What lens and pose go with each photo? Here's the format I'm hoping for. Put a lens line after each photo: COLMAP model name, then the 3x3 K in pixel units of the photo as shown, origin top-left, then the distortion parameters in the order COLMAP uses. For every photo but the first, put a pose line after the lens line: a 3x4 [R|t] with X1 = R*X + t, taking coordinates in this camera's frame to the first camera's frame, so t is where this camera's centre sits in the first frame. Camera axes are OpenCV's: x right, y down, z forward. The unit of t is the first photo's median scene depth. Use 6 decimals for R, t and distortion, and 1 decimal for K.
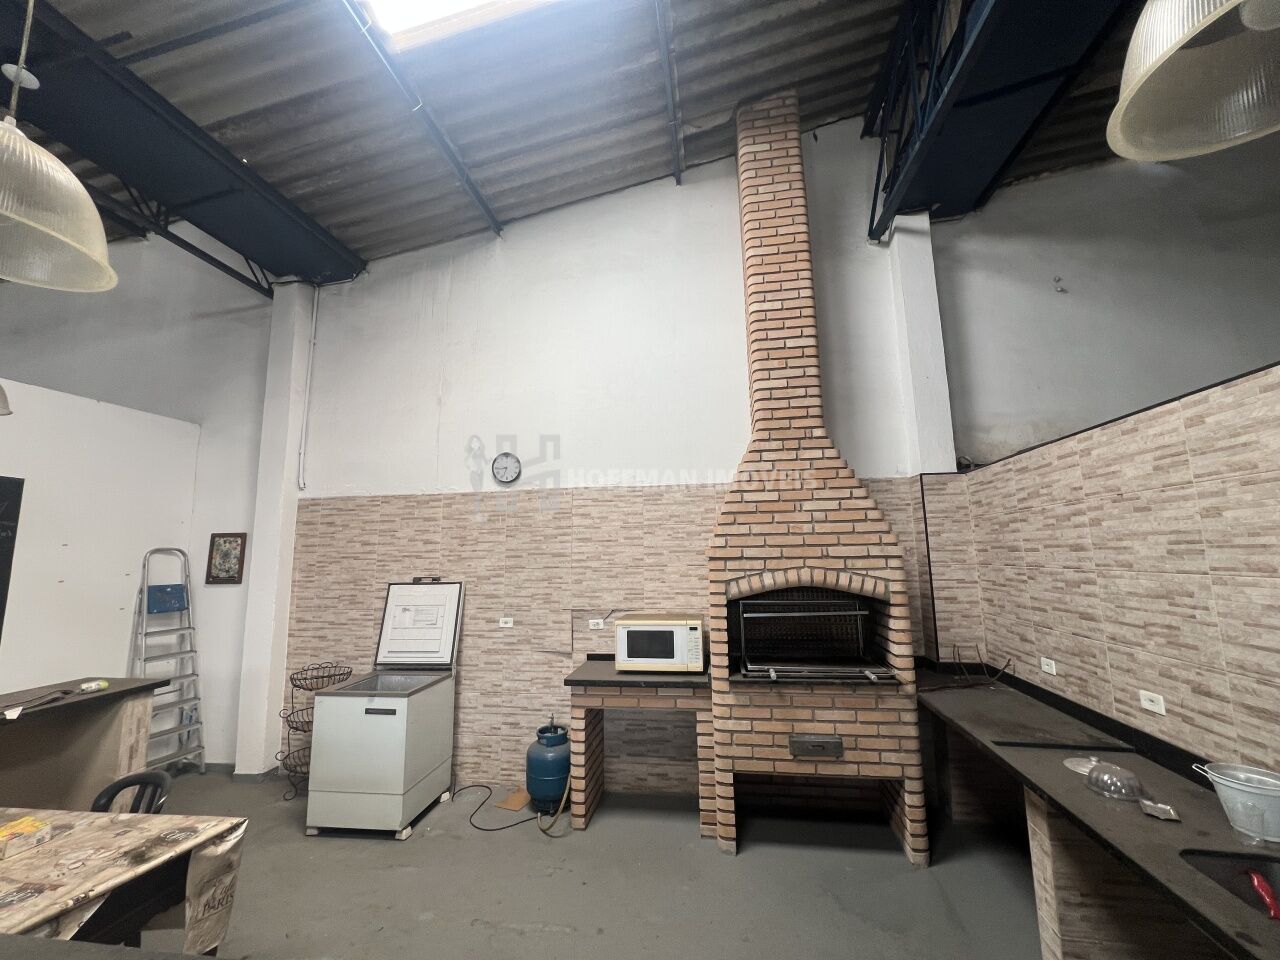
lens RADIAL K [[509.7, 0, 641.4], [0, 509.7, 483.1], [0, 0, 1]] dist [-0.001772, 0.000276]
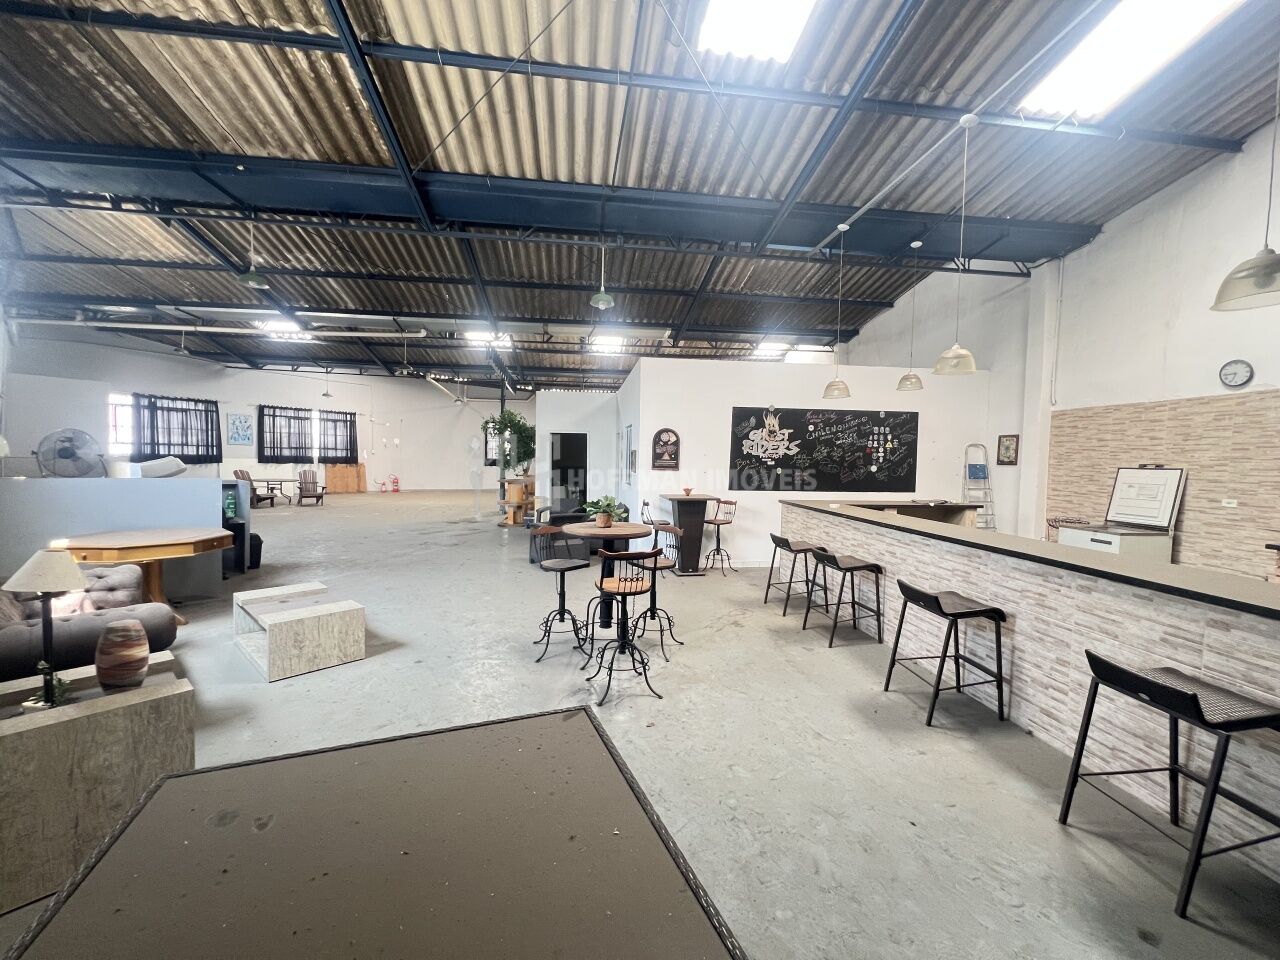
lens RADIAL K [[509.7, 0, 641.4], [0, 509.7, 483.1], [0, 0, 1]] dist [-0.001772, 0.000276]
pose [[0.262573, 0.069589, -0.962400, 0.509304], [0.113196, 0.988288, 0.102344, -0.054284], [0.958250, -0.135812, 0.251620, -0.617156]]
